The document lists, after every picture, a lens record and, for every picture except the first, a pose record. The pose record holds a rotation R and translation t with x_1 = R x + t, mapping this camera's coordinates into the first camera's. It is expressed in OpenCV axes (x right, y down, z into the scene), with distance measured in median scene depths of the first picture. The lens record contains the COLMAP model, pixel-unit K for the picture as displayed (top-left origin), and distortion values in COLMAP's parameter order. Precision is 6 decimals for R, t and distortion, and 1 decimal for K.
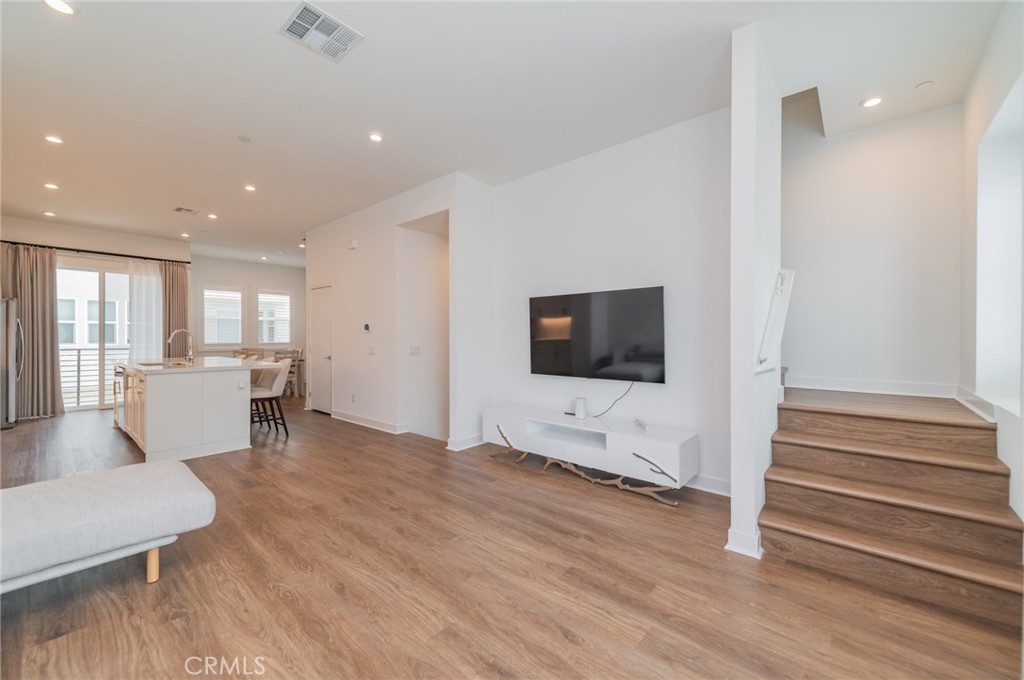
lens RADIAL K [[400.3, 0, 512.0], [0, 400.3, 340.0], [0, 0, 1]] dist [0.018694, -0.006024]
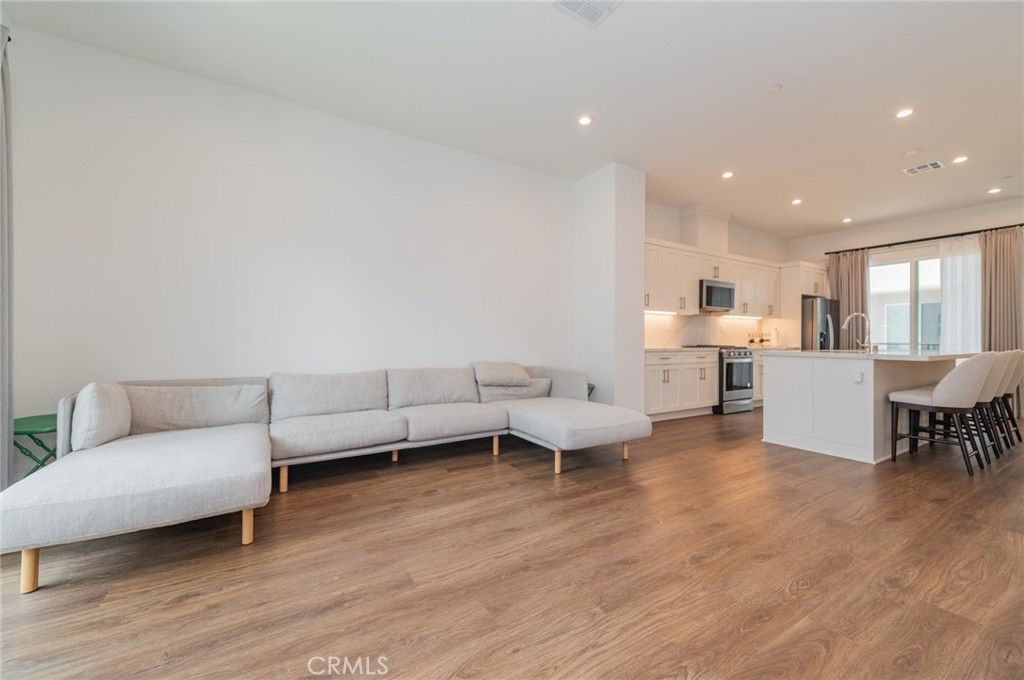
lens RADIAL K [[396.4, 0, 509.1], [0, 396.4, 336.6], [0, 0, 1]] dist [0.016570, -0.005349]
pose [[-0.299636, -0.010803, -0.953992, 0.217819], [-0.013016, 0.999889, -0.007234, 0.035948], [0.953965, 0.010249, -0.299743, 0.467203]]
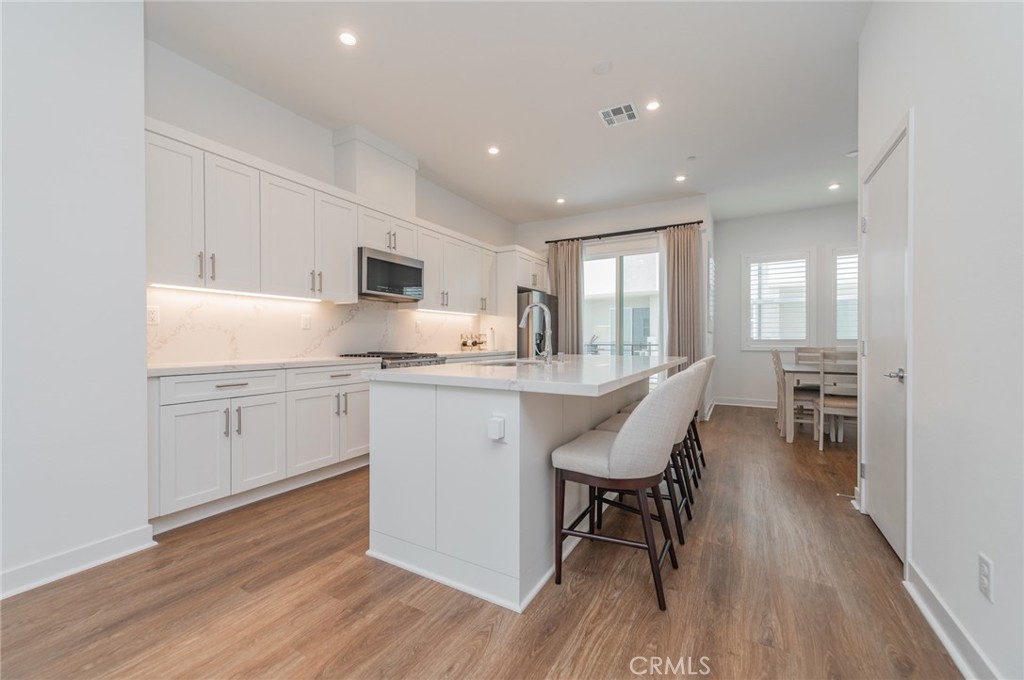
lens RADIAL K [[400.3, 0, 512.0], [0, 400.3, 340.0], [0, 0, 1]] dist [0.018694, -0.006024]
pose [[0.192497, -0.001644, -0.981296, -0.245324], [-0.005472, 0.999981, -0.002749, 0.023089], [0.981282, 0.005899, 0.192485, 0.751617]]
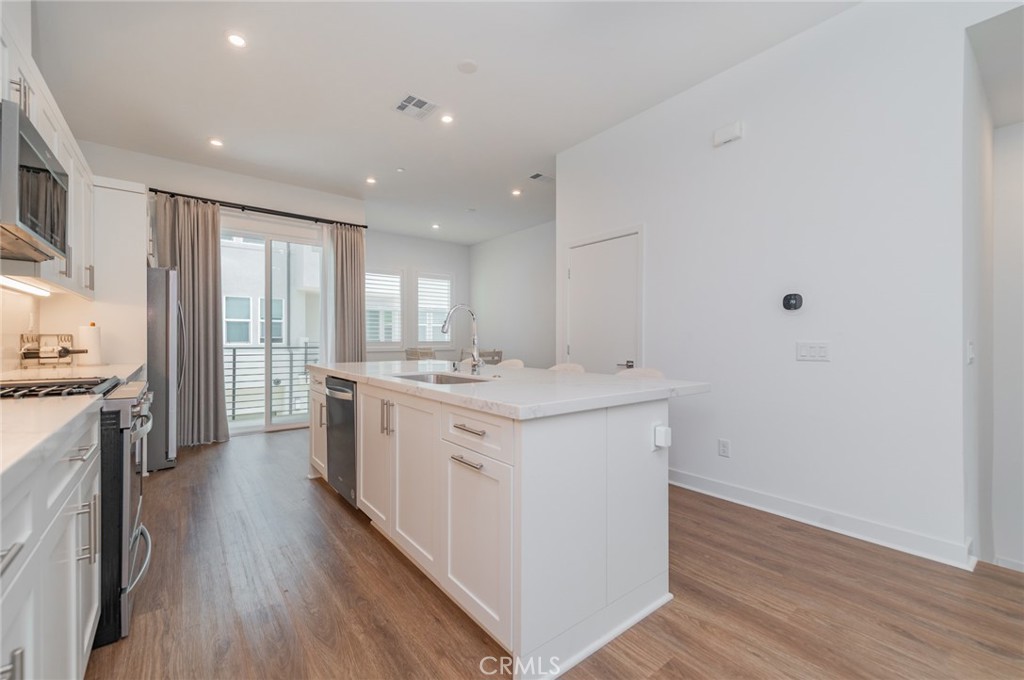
lens RADIAL K [[413.3, 0, 481.8], [0, 413.3, 340.8], [0, 0, 1]] dist [0.021597, -0.007092]
pose [[0.974286, 0.000685, -0.225312, -0.597245], [-0.001310, 0.999996, -0.002625, 0.015254], [0.225309, 0.002853, 0.974283, 0.459999]]
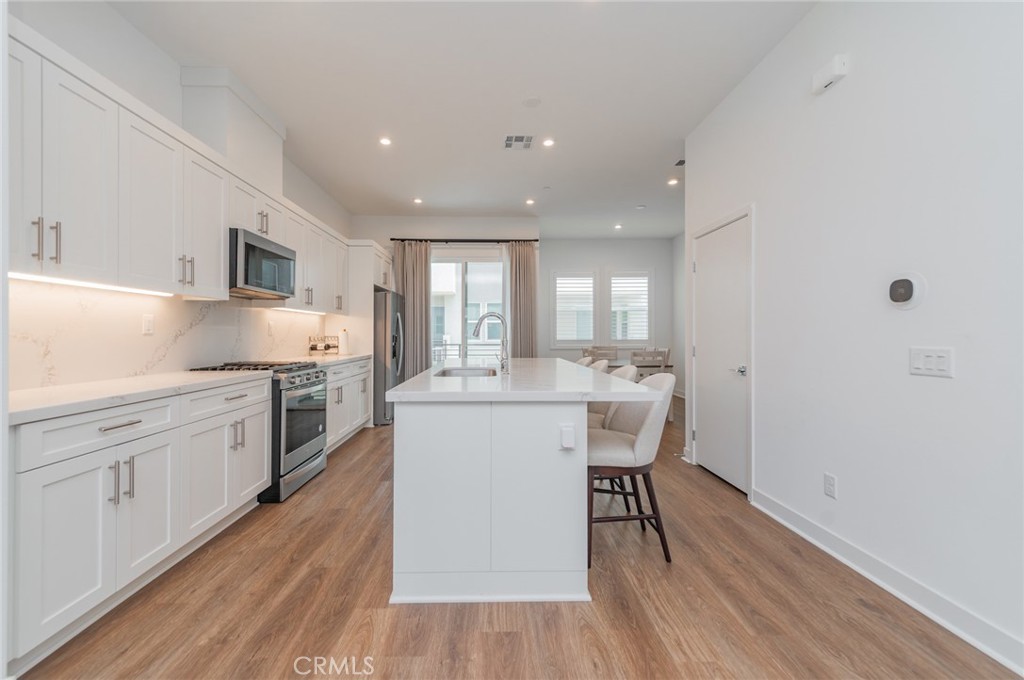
lens RADIAL K [[406.4, 0, 495.7], [0, 406.4, 332.8], [0, 0, 1]] dist [0.010724, -0.000565]
pose [[0.665601, -0.006770, -0.746277, -0.332313], [-0.003496, 0.999920, -0.012189, 0.007945], [0.746299, 0.010722, 0.665524, 0.539698]]
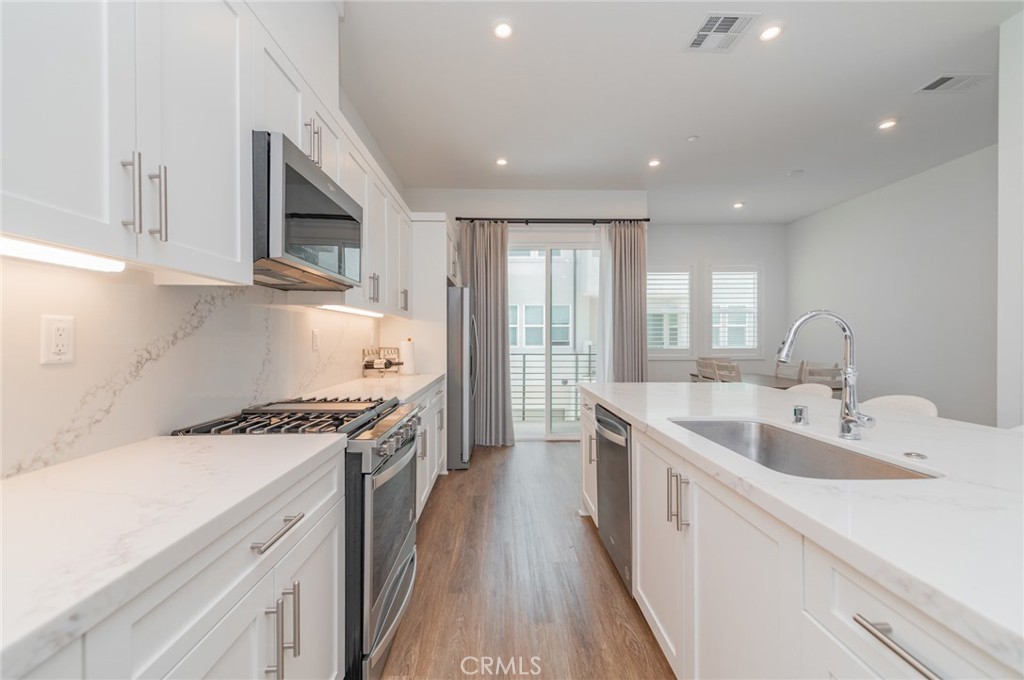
lens RADIAL K [[402.5, 0, 505.5], [0, 402.5, 341.3], [0, 0, 1]] dist [0.011564, -0.000400]
pose [[0.665348, 0.002012, -0.746531, -0.660052], [-0.003017, 0.999995, 0.000006, -0.005456], [0.746527, 0.002248, 0.665351, 0.582815]]
